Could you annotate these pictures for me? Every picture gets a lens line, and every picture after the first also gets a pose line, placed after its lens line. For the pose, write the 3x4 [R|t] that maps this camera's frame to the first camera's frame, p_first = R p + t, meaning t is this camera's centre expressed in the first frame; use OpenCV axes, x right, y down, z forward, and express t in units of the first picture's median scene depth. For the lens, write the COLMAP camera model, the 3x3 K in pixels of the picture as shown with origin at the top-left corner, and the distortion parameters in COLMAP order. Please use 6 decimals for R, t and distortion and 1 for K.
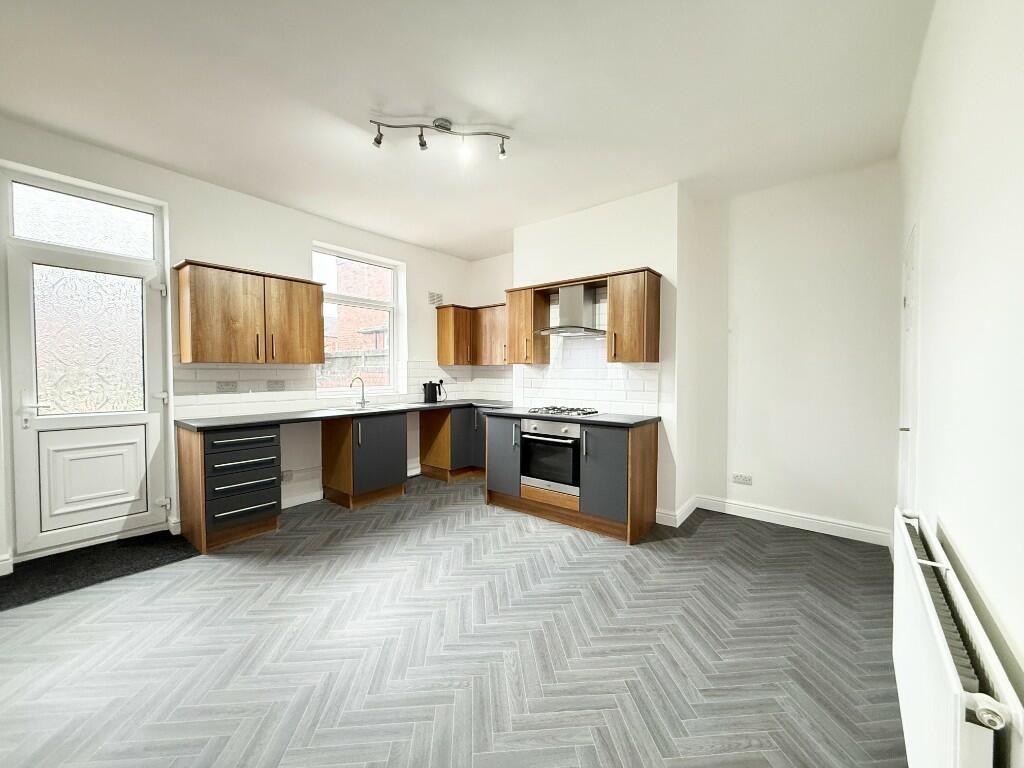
lens RADIAL K [[405.6, 0, 512.0], [0, 405.6, 384.0], [0, 0, 1]] dist [-0.021169, -0.000023]
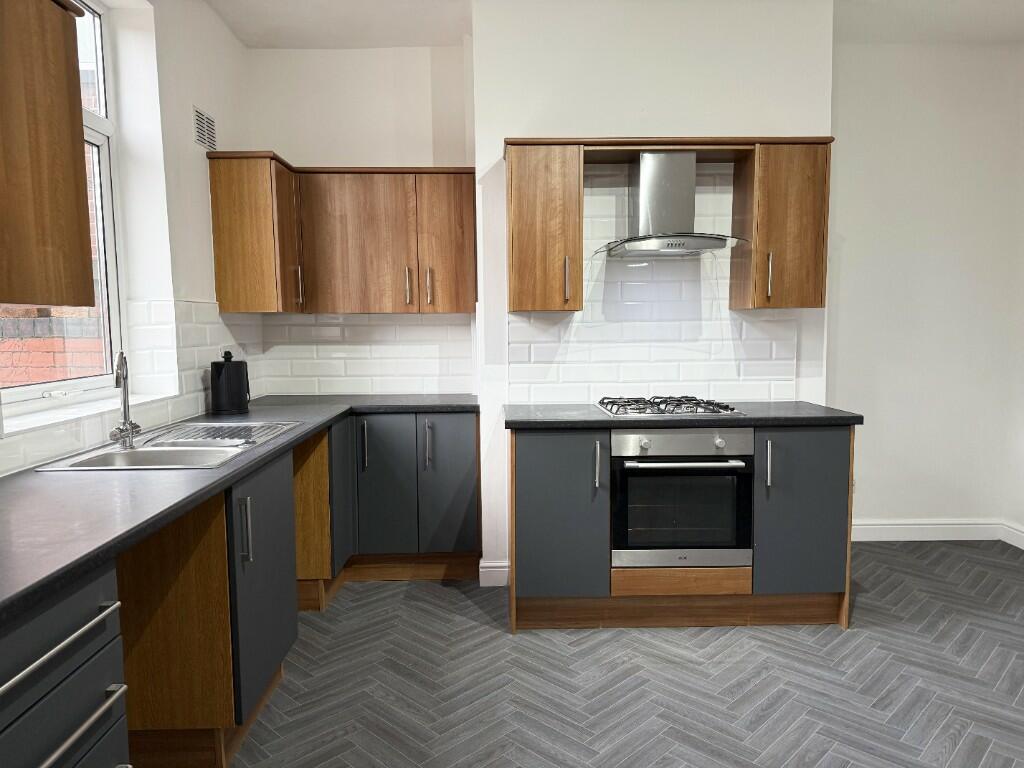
lens RADIAL K [[664.4, 0, 513.7], [0, 664.4, 402.2], [0, 0, 1]] dist [0.029854, -0.075669]
pose [[0.761910, -0.070394, 0.643847, -0.545370], [0.025190, 0.996545, 0.079146, -0.007073], [-0.647193, -0.044083, 0.761050, 0.499910]]
